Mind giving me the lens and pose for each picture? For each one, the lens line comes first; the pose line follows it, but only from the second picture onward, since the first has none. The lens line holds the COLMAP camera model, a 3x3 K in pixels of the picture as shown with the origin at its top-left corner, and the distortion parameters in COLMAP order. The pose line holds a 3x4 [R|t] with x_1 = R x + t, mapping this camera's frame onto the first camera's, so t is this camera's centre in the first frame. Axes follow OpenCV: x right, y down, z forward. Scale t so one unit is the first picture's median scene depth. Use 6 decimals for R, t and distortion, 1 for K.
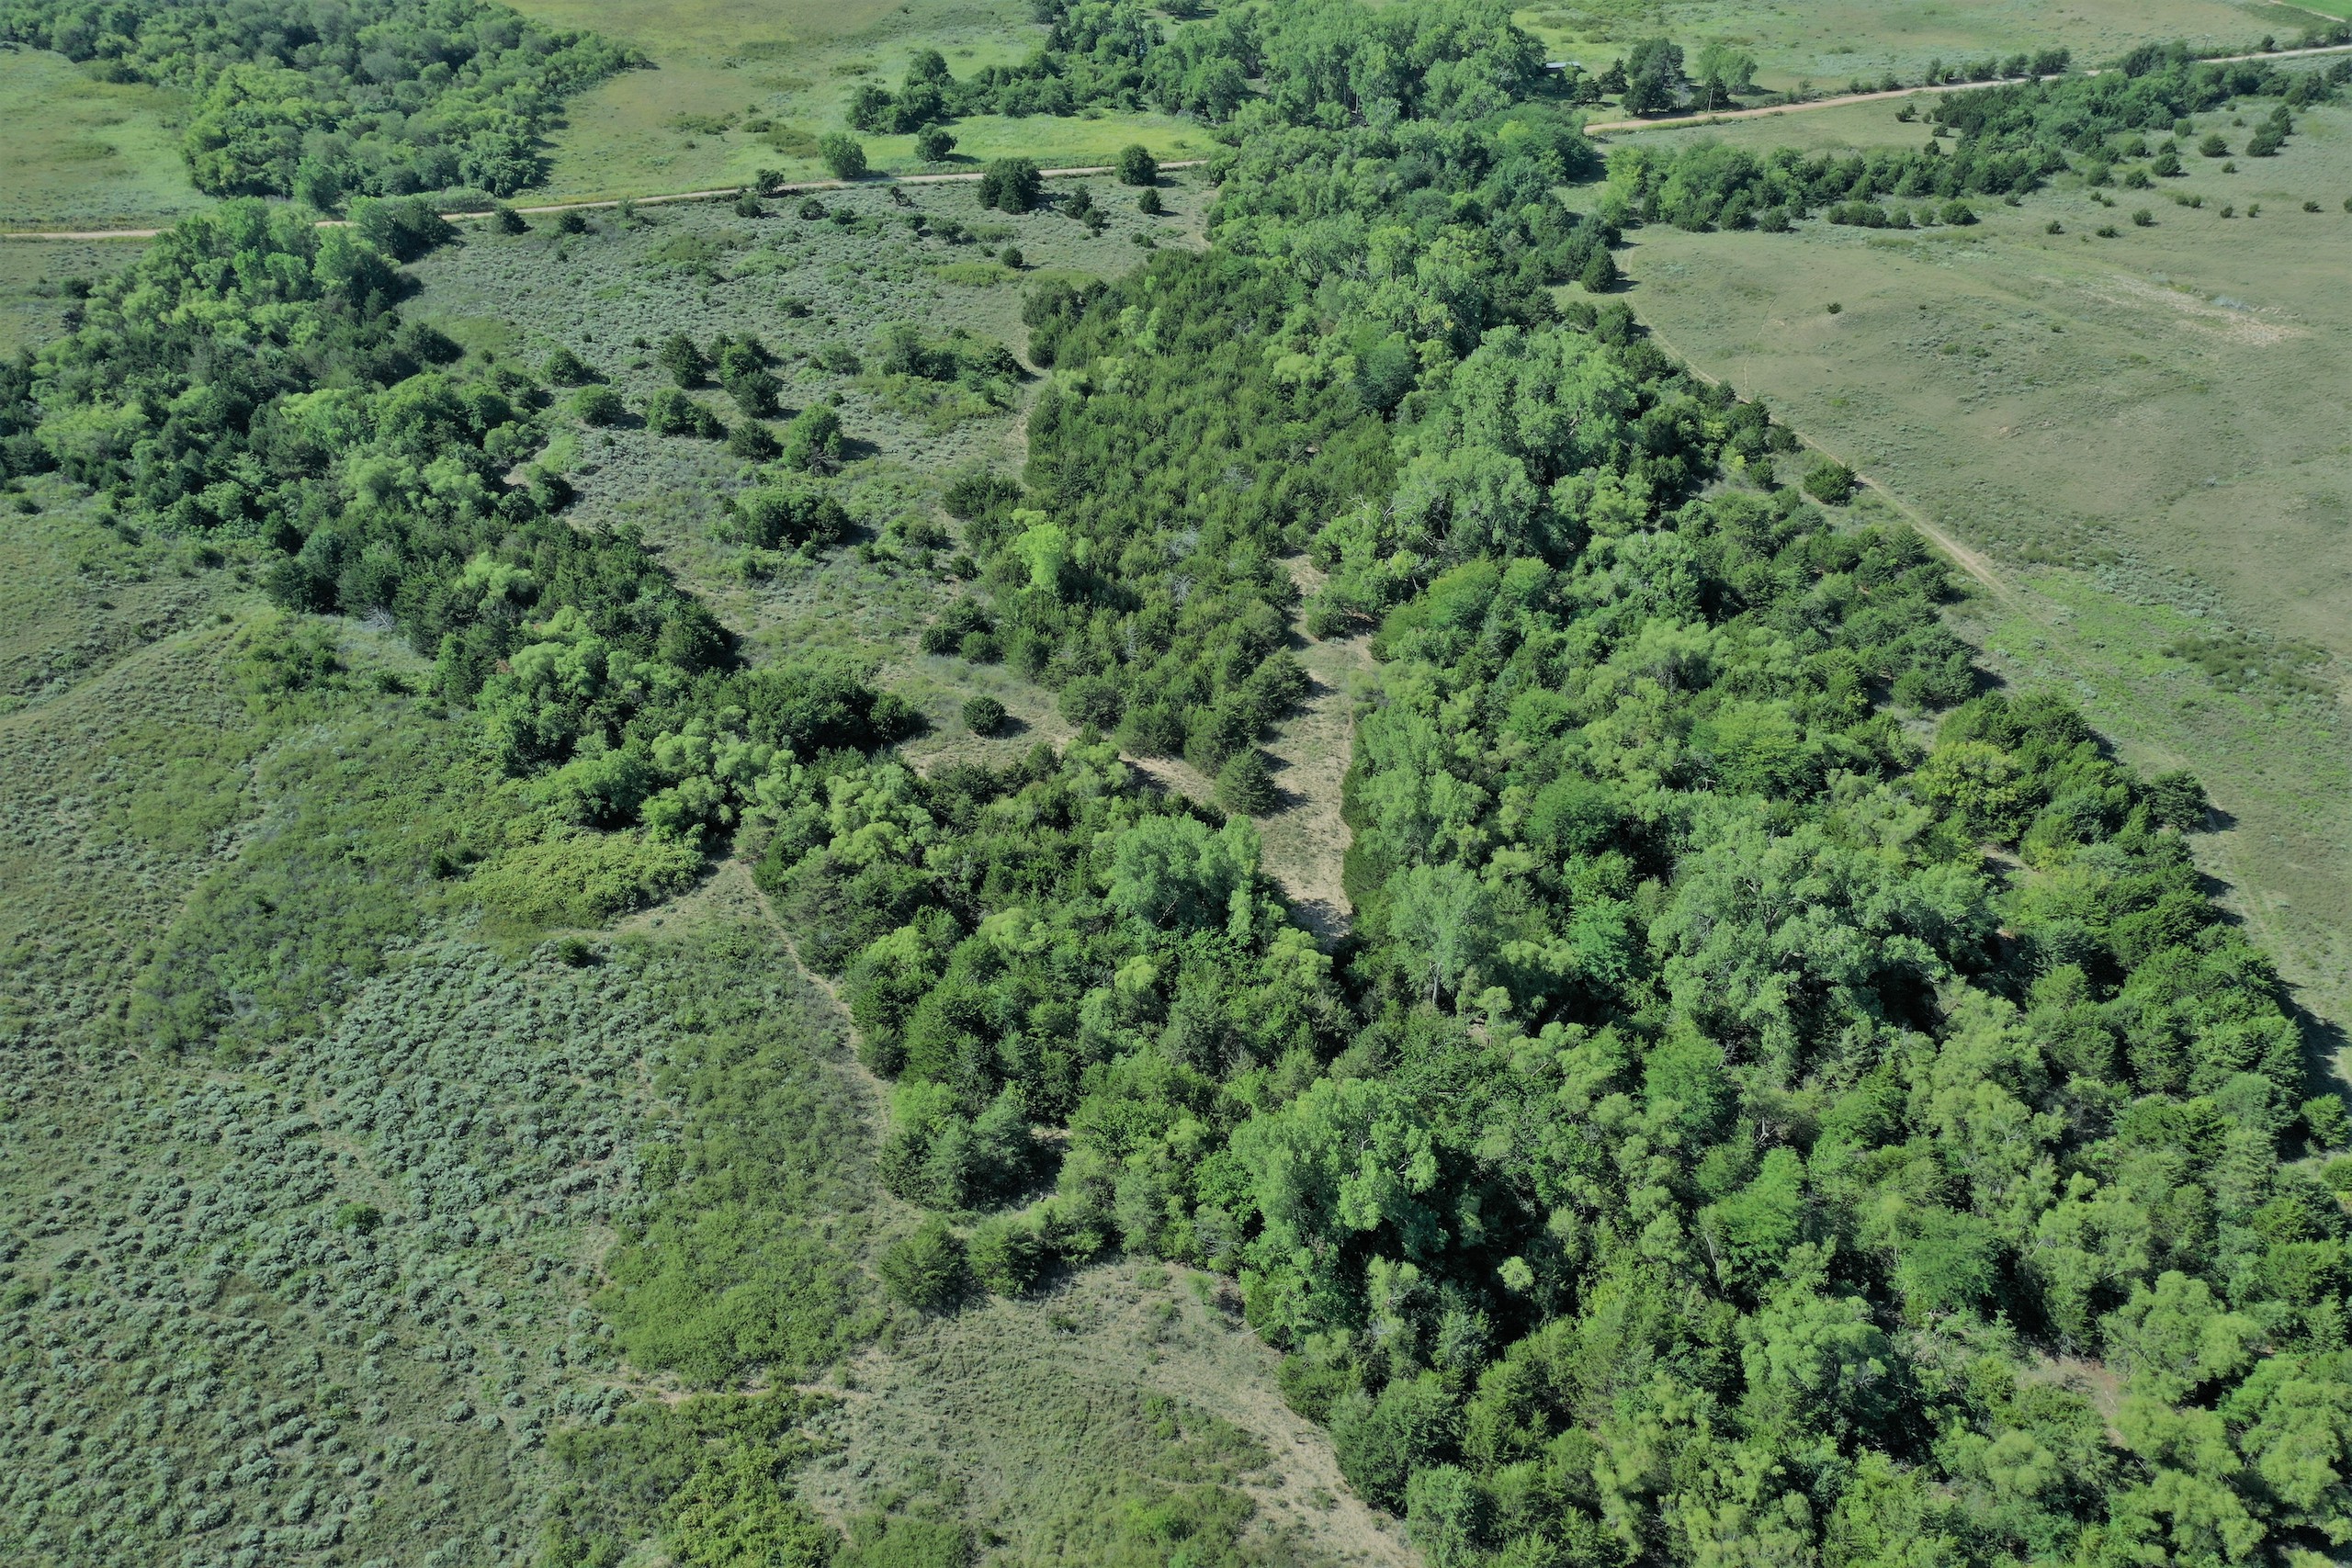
lens RADIAL K [[1887.7, 0, 1176.0], [0, 1887.7, 784.0], [0, 0, 1]] dist [-0.002011, -0.006174]
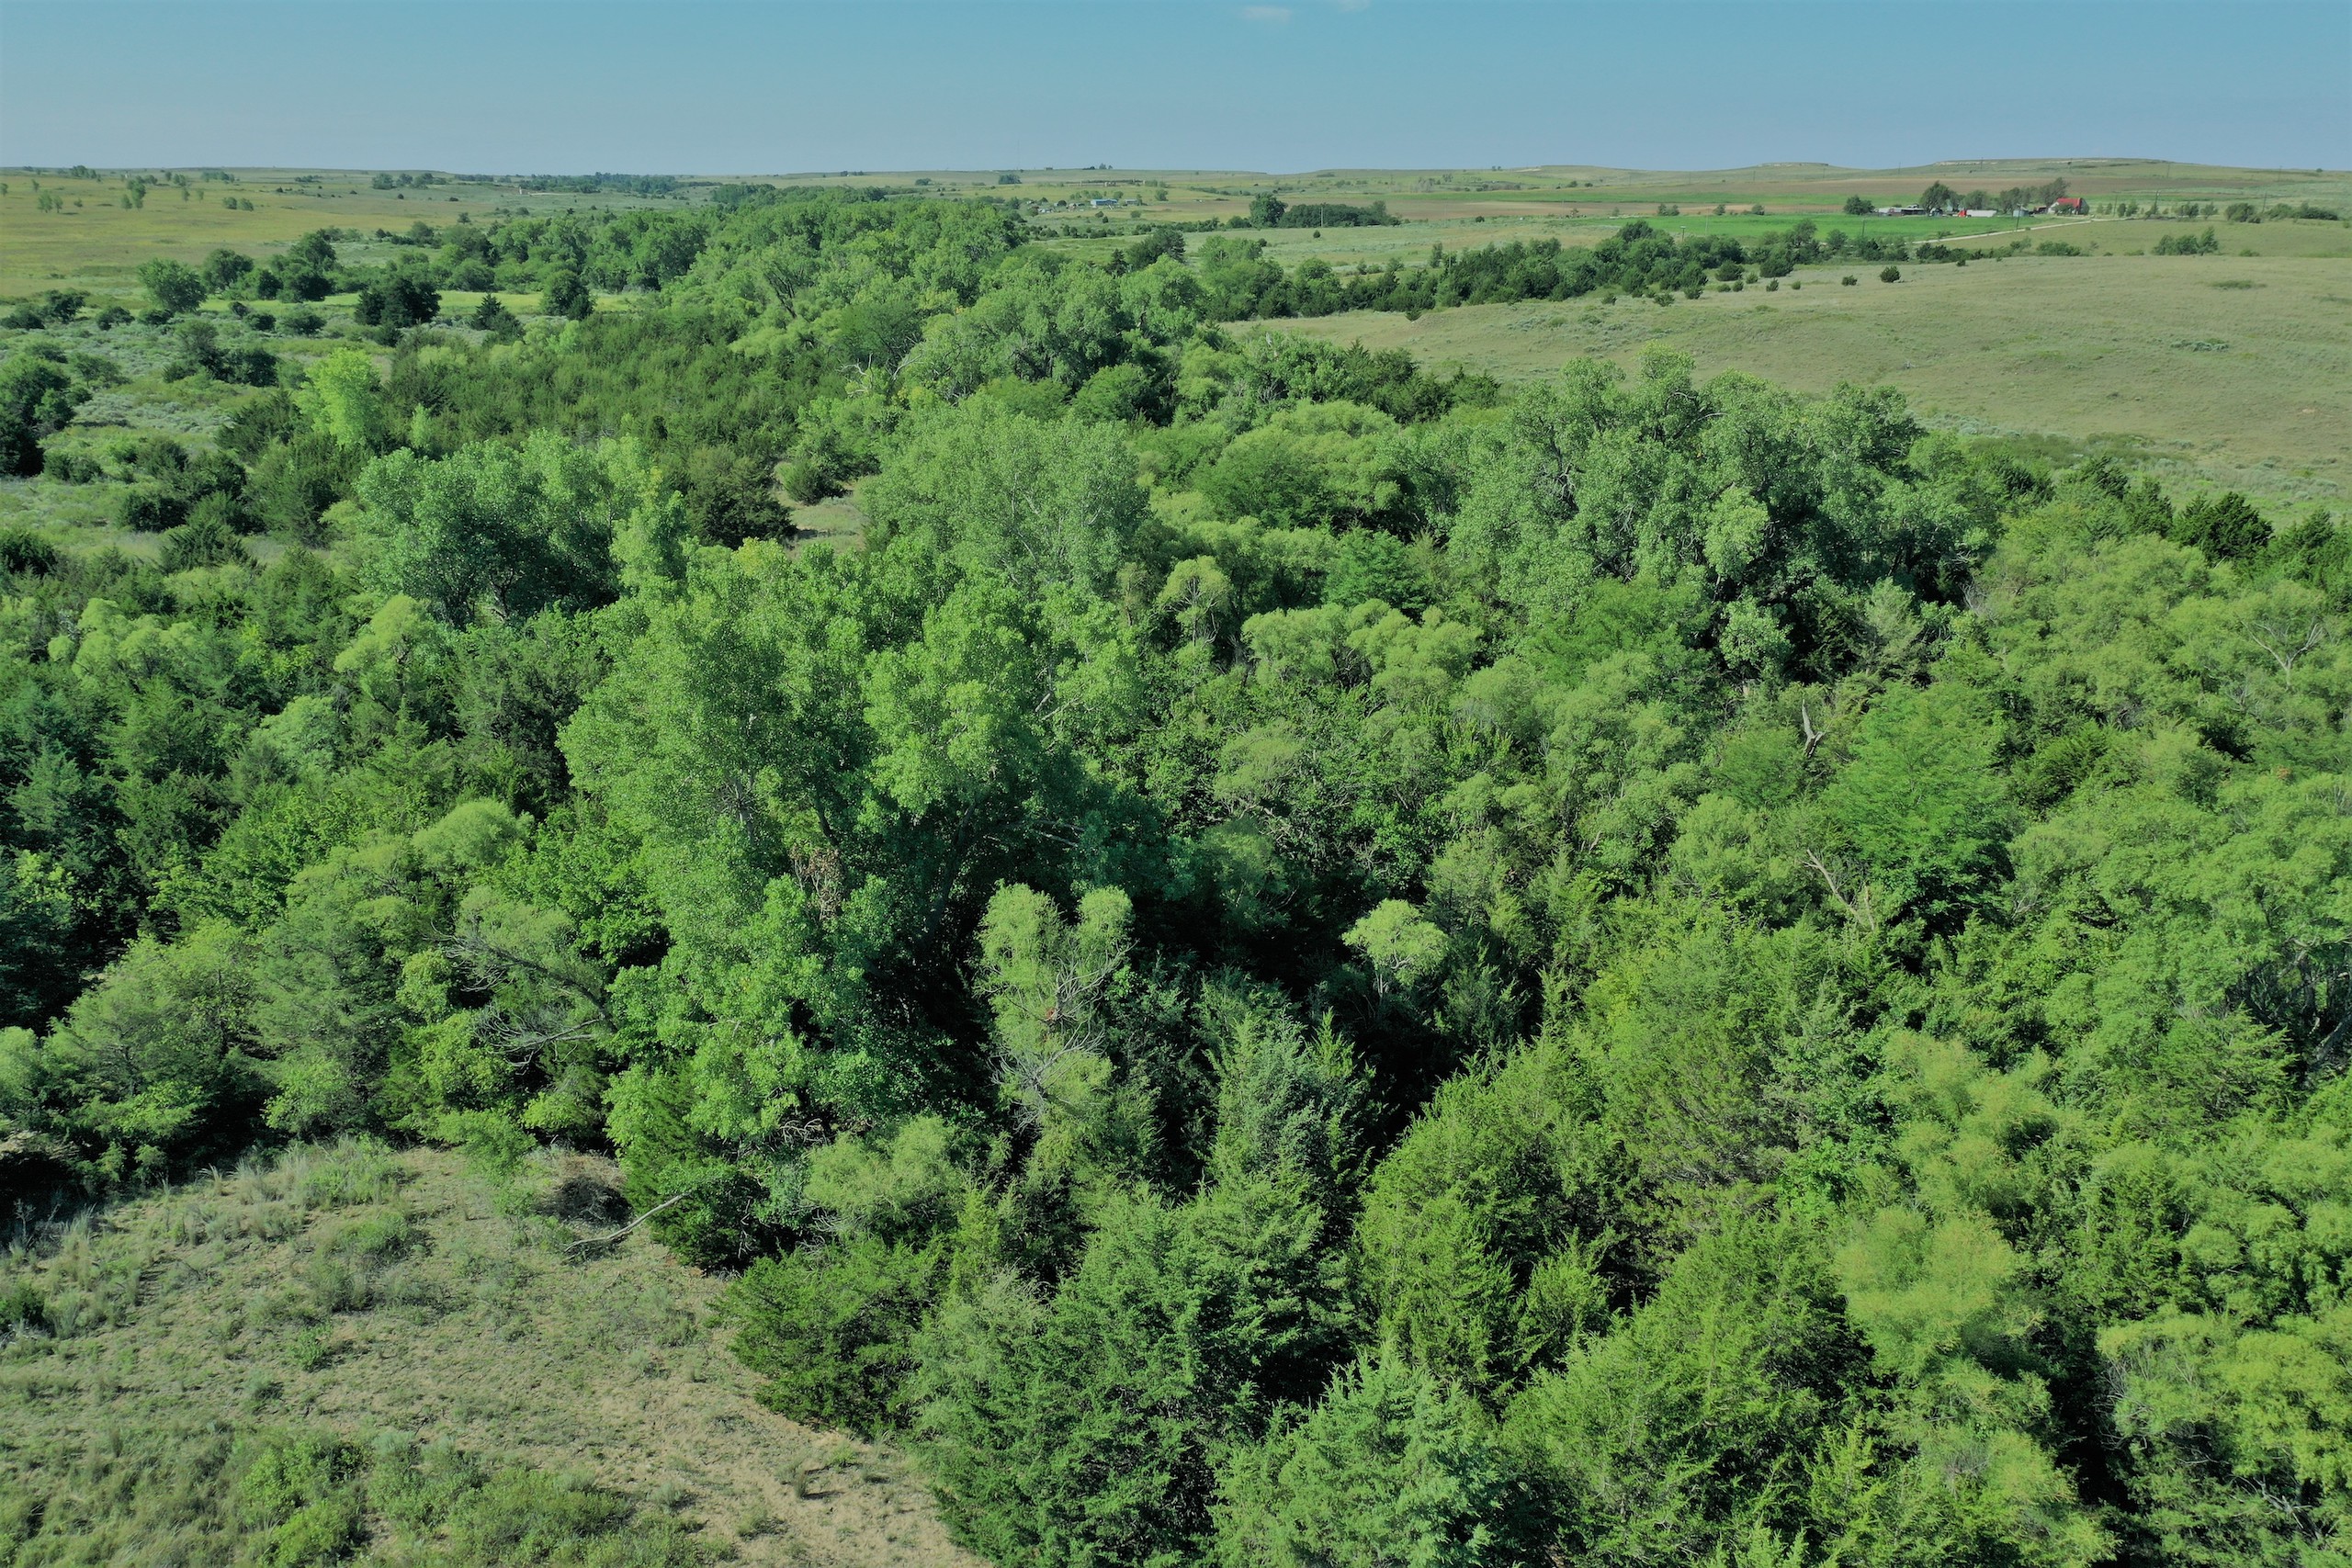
lens RADIAL K [[1887.7, 0, 1176.0], [0, 1887.7, 784.0], [0, 0, 1]] dist [-0.002011, -0.006174]
pose [[0.965856, -0.076344, 0.247575, 0.055078], [0.134573, 0.964407, -0.227616, 0.310309], [-0.221387, 0.253161, 0.941752, 0.674717]]
